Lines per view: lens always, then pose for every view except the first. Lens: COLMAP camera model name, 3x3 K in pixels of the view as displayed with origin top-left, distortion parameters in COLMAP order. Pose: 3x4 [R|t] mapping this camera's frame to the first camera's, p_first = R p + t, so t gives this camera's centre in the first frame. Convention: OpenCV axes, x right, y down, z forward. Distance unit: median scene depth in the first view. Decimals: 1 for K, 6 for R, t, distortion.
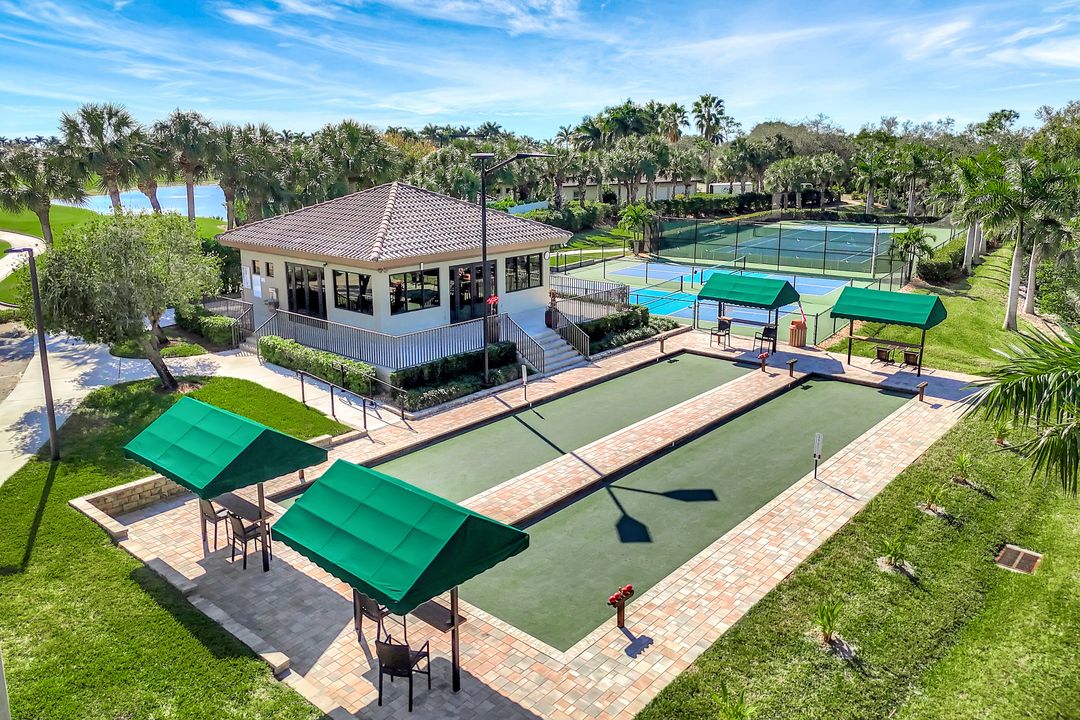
lens RADIAL K [[776.0, 0, 542.8], [0, 776.0, 363.7], [0, 0, 1]] dist [0.001328, -0.002381]
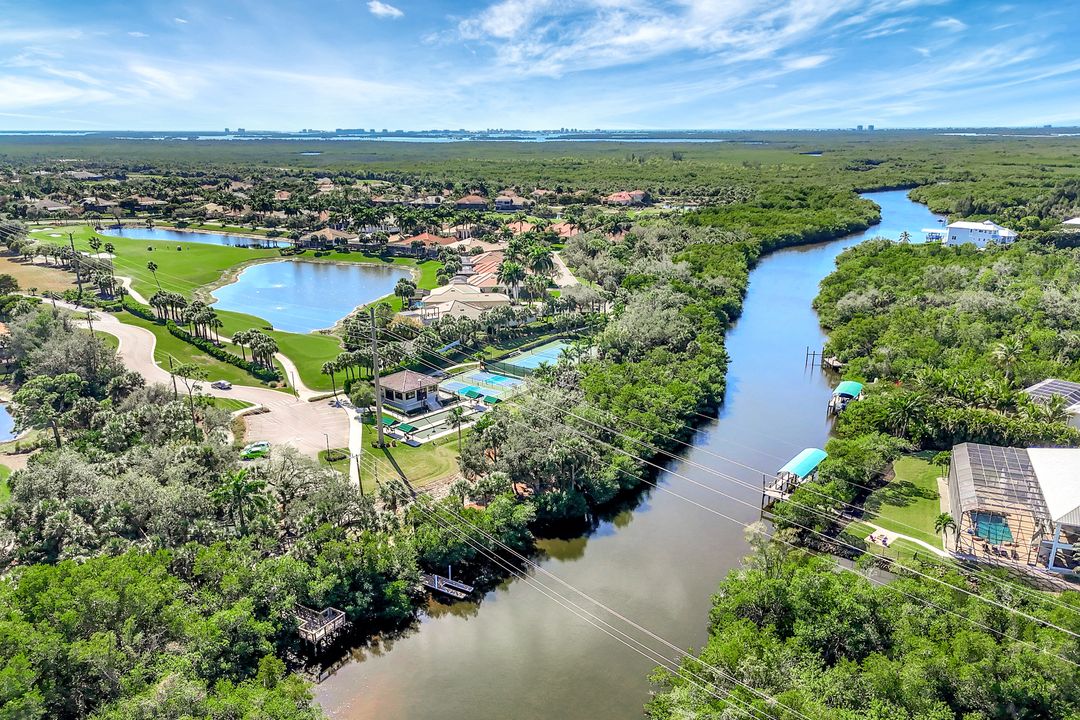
lens RADIAL K [[776.0, 0, 539.1], [0, 776.0, 361.4], [0, 0, 1]] dist [0.001328, -0.002381]
pose [[0.999967, 0.006853, -0.004299, 0.787713], [-0.006857, 0.999976, -0.000988, -0.342957], [0.004292, 0.001018, 0.999990, -4.601636]]
